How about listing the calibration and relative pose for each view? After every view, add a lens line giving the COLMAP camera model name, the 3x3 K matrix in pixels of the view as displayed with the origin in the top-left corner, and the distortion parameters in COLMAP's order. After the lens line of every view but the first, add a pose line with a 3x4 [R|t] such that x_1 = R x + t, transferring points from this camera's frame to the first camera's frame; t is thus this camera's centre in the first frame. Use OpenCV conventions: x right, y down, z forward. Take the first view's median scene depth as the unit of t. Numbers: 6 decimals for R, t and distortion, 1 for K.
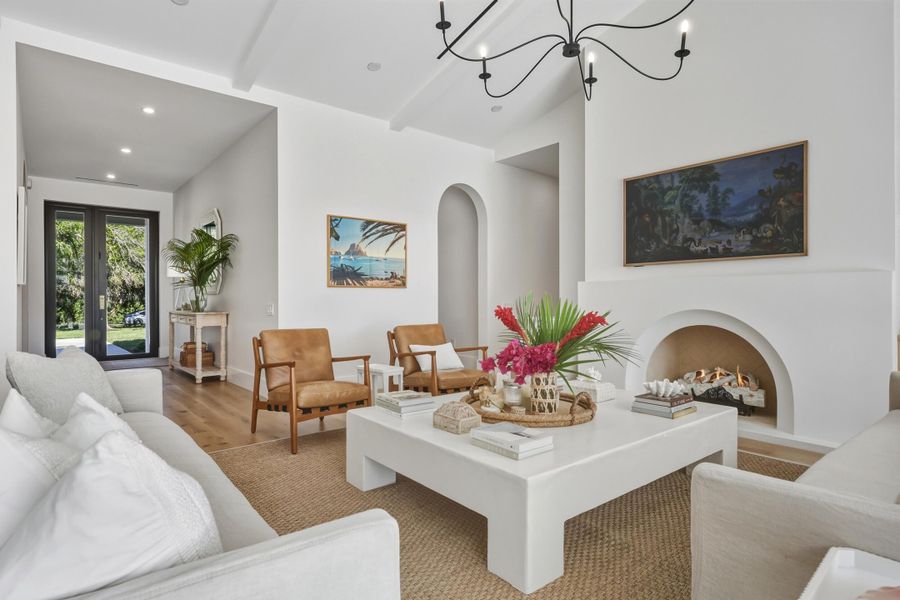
lens RADIAL K [[488.6, 0, 451.0], [0, 488.6, 304.7], [0, 0, 1]] dist [-0.001983, -0.000225]
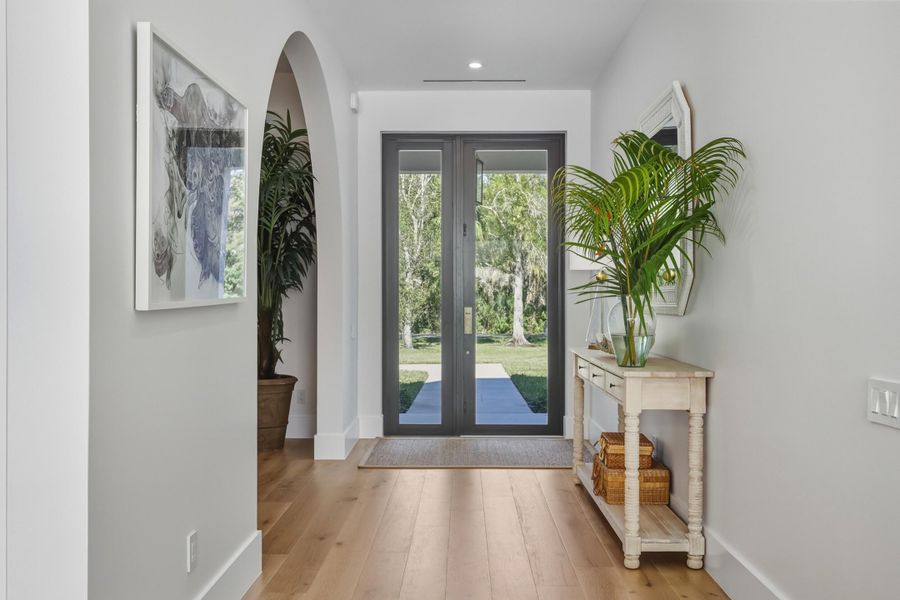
lens RADIAL K [[842.4, 0, 450.0], [0, 842.4, 302.0], [0, 0, 1]] dist [0.028650, 0.000000]
pose [[0.760343, 0.003160, -0.649514, -0.152188], [-0.006658, 0.999974, -0.002929, -0.022009], [0.649487, 0.006551, 0.760344, 0.311248]]
